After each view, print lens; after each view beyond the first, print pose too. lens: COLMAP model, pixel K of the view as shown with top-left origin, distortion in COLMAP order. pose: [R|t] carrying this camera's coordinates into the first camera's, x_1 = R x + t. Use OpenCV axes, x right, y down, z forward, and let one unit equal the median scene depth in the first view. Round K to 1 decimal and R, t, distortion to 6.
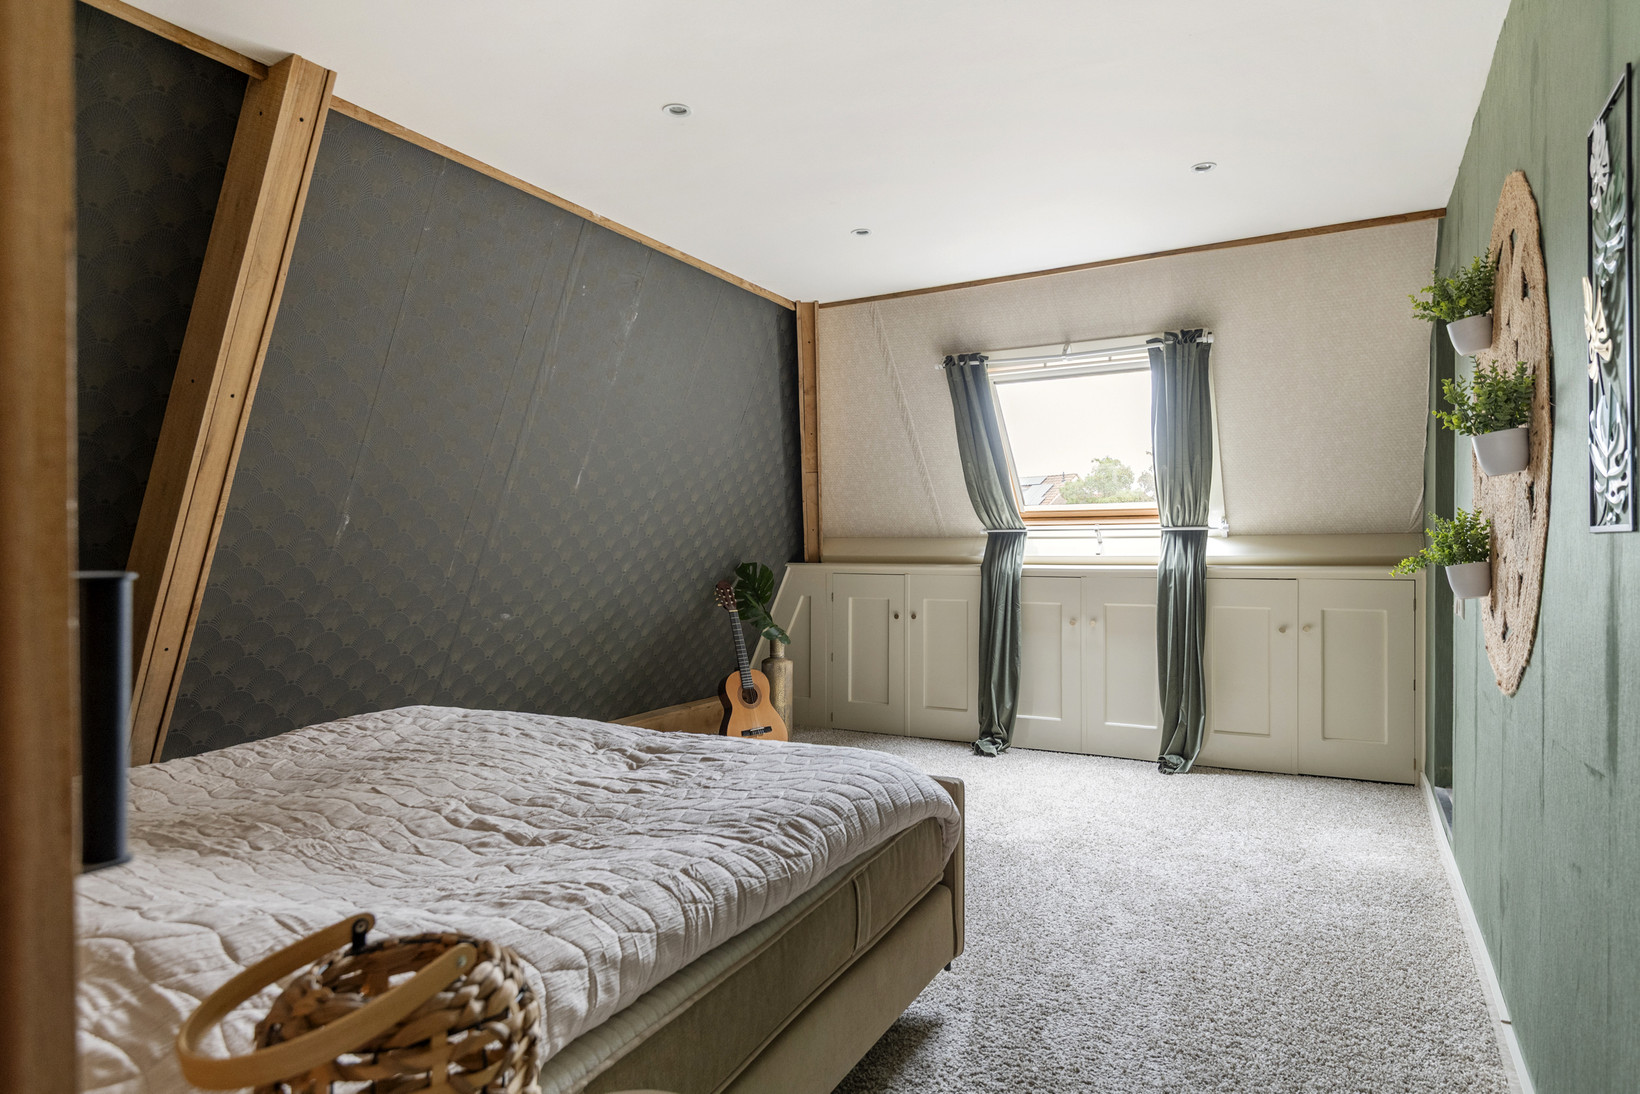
lens RADIAL K [[979.5, 0, 817.0], [0, 979.5, 545.7], [0, 0, 1]] dist [0.004537, 0.000636]
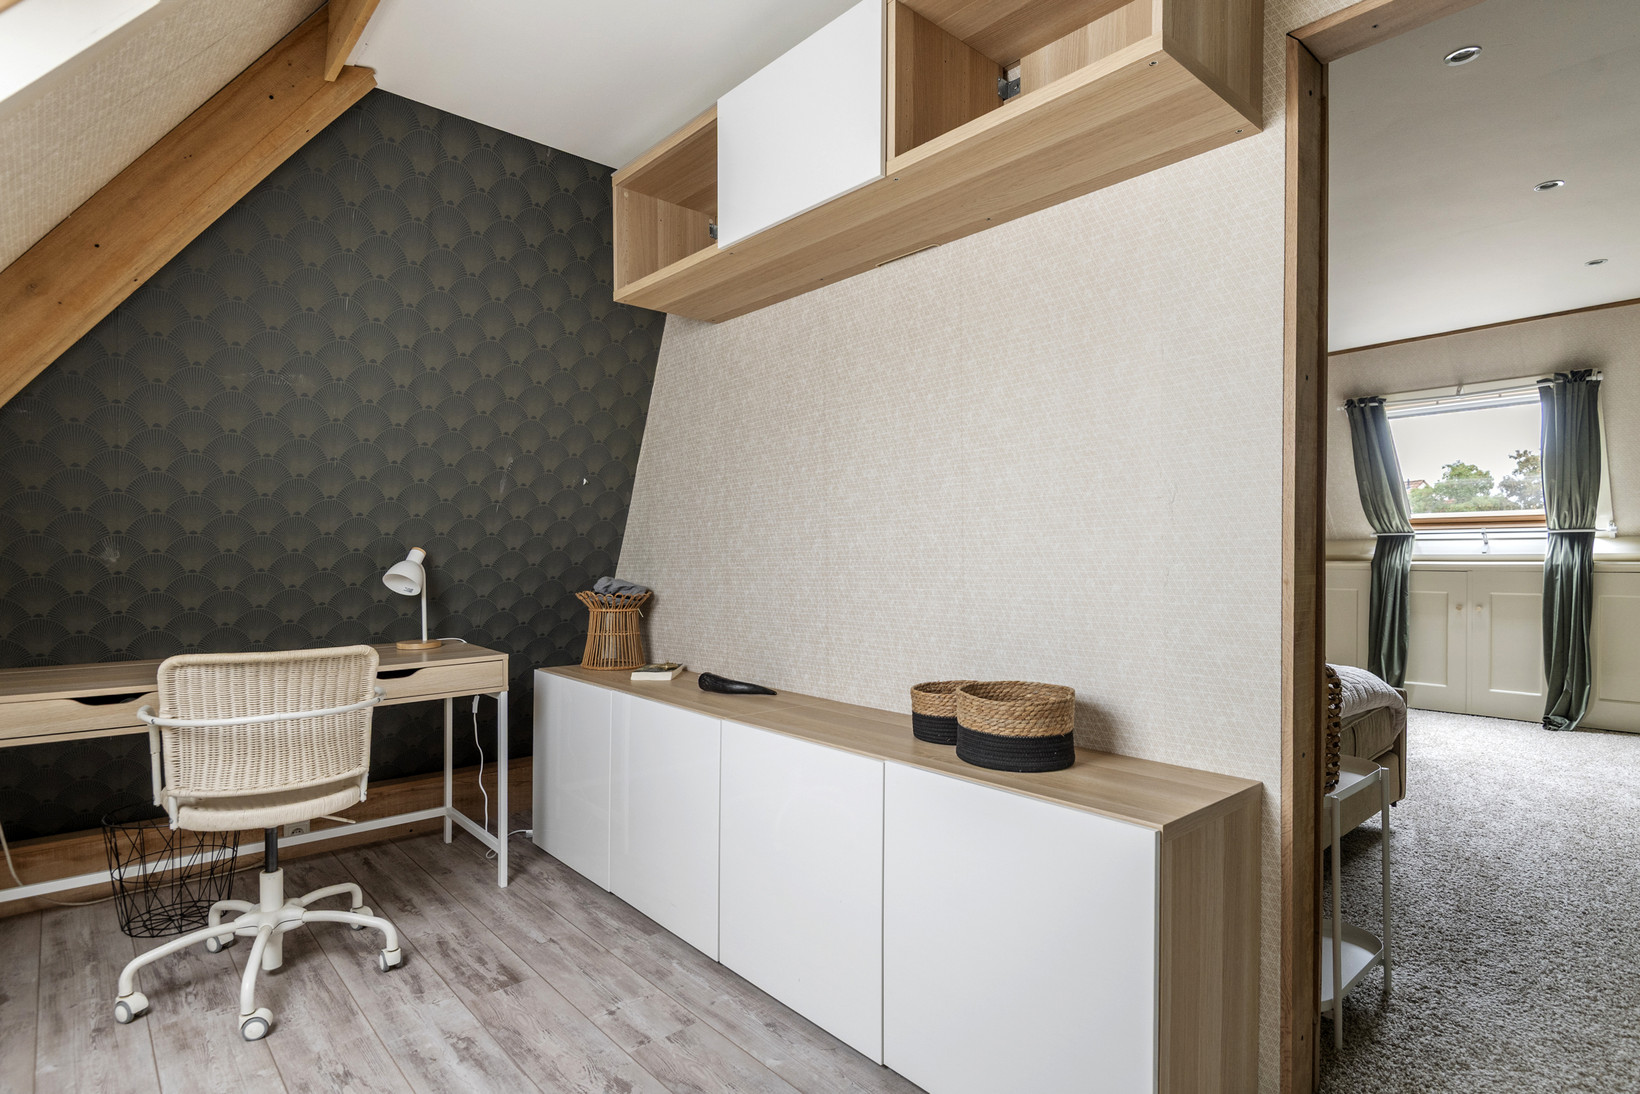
lens RADIAL K [[843.3, 0, 826.0], [0, 843.3, 563.9], [0, 0, 1]] dist [-0.006727, -0.003813]
pose [[0.936381, 0.004768, -0.350953, -0.125961], [-0.000489, 0.999924, 0.012281, 0.011197], [0.350986, -0.011328, 0.936312, -0.294880]]
